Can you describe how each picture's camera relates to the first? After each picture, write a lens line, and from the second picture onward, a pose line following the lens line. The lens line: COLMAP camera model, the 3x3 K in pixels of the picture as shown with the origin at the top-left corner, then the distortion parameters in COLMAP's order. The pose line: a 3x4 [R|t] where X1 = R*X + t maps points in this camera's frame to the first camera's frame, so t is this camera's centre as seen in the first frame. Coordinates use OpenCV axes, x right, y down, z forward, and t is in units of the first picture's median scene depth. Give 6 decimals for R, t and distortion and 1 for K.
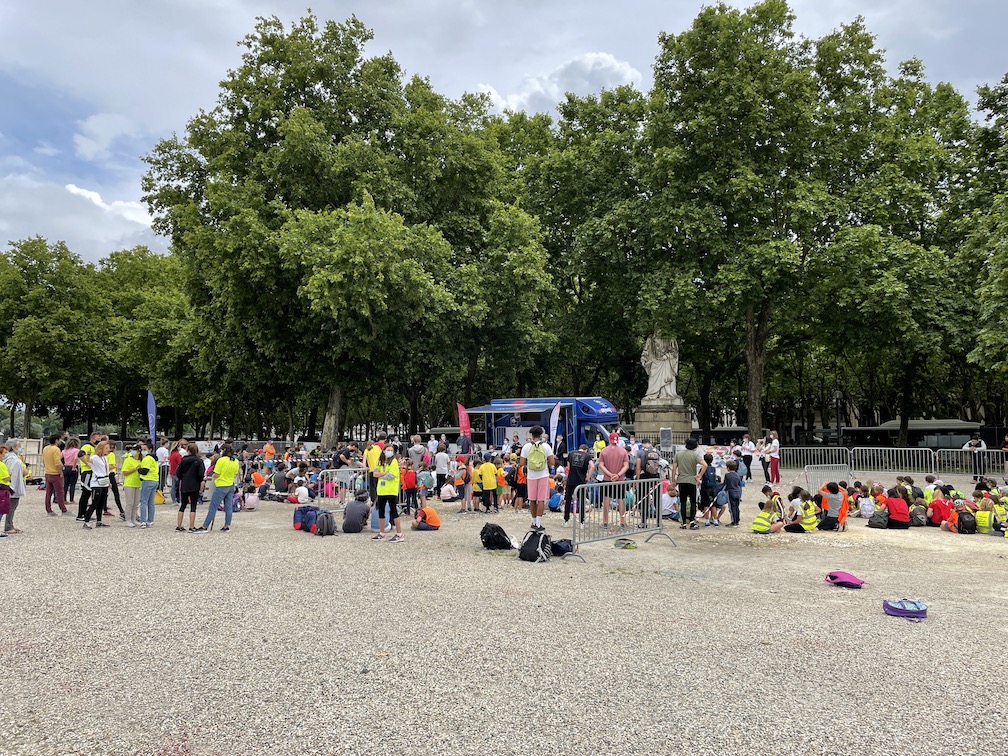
lens RADIAL K [[815.1, 0, 504.0], [0, 815.1, 378.0], [0, 0, 1]] dist [0.010507, 0.003919]
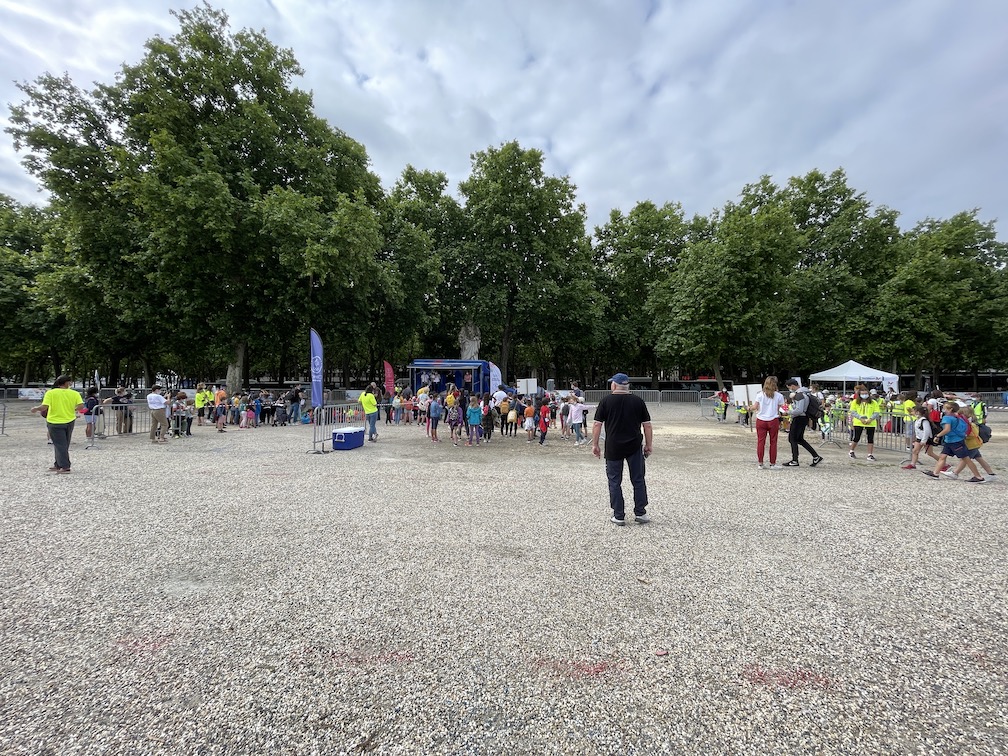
lens RADIAL K [[414.9, 0, 504.0], [0, 414.9, 378.0], [0, 0, 1]] dist [0.000867, 0.000320]
pose [[0.793061, 0.018465, 0.608863, -0.306280], [-0.041562, 0.998851, 0.023844, 0.034358], [-0.607723, -0.044215, 0.792917, 0.291097]]
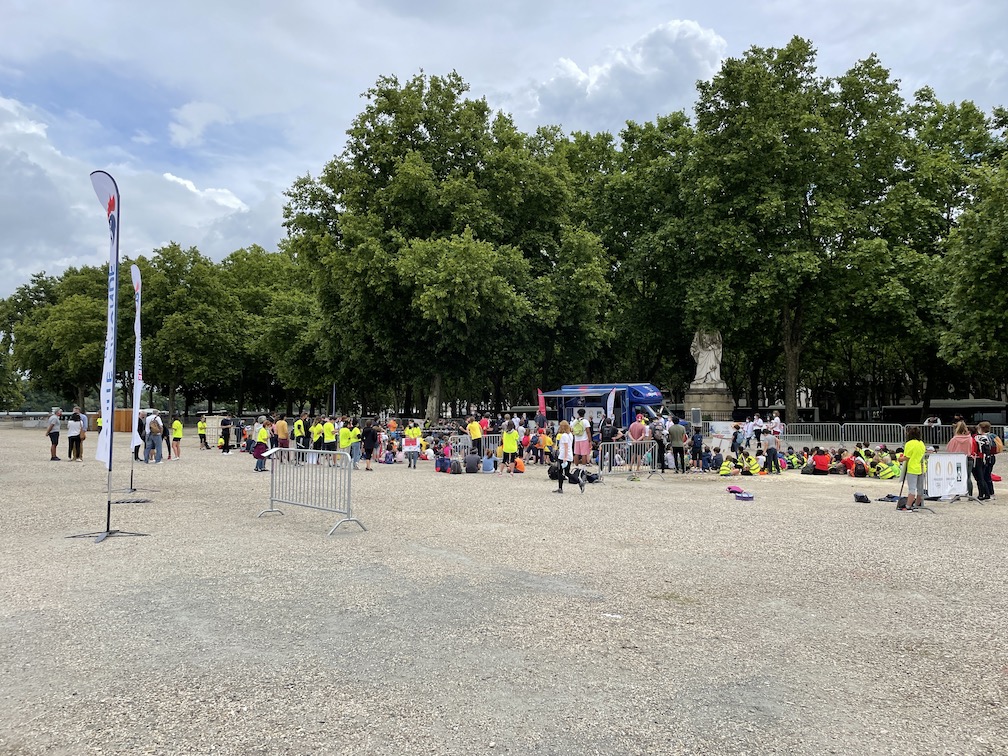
lens RADIAL K [[815.1, 0, 504.0], [0, 815.1, 378.0], [0, 0, 1]] dist [0.010507, 0.003919]
pose [[0.994912, -0.003304, -0.100692, 0.020135], [0.006022, 0.999625, 0.026709, -0.017304], [0.100566, -0.027180, 0.994559, -0.235608]]
